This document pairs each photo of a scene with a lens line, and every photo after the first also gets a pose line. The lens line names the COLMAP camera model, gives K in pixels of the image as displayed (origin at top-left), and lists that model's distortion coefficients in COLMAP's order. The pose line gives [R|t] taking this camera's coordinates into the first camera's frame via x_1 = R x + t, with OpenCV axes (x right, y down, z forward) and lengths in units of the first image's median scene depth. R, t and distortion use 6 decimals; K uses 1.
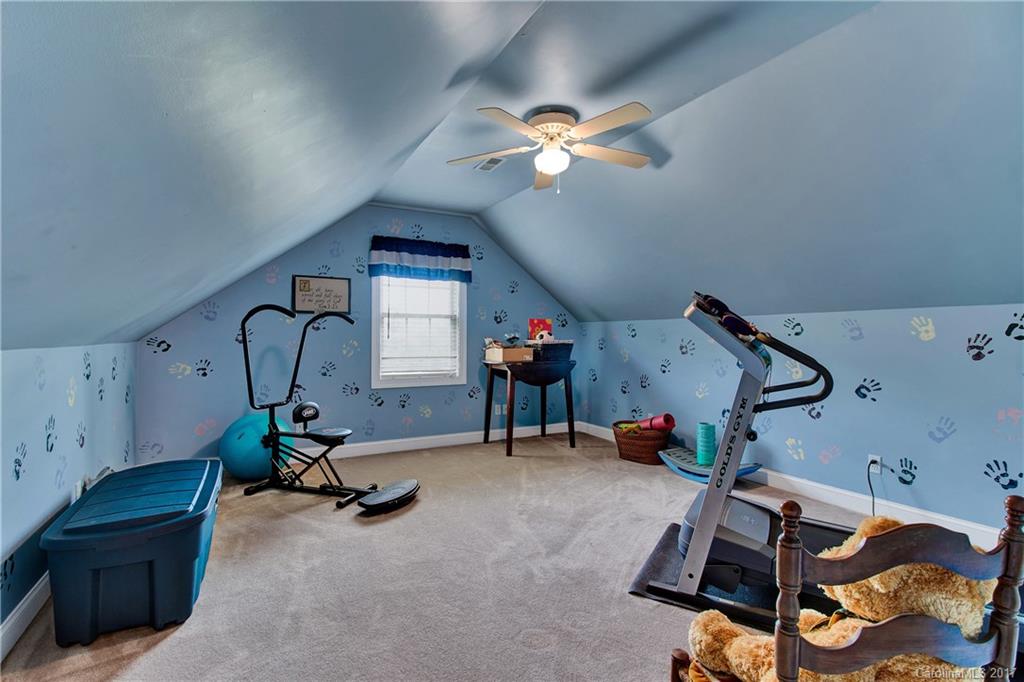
lens RADIAL K [[478.4, 0, 514.1], [0, 478.4, 340.6], [0, 0, 1]] dist [-0.003104, -0.000725]
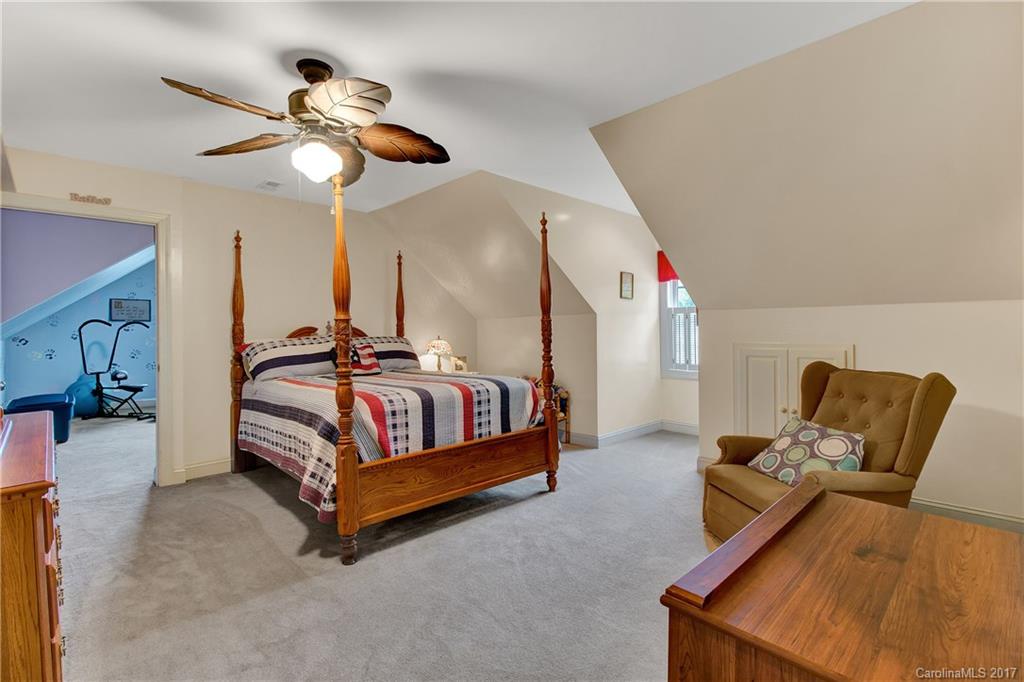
lens RADIAL K [[478.4, 0, 508.4], [0, 478.4, 342.2], [0, 0, 1]] dist [-0.003104, -0.000725]
pose [[0.966676, -0.013545, 0.255645, 0.562408], [0.009728, 0.999822, 0.016186, 0.002431], [-0.255819, -0.013160, 0.966635, -1.196413]]
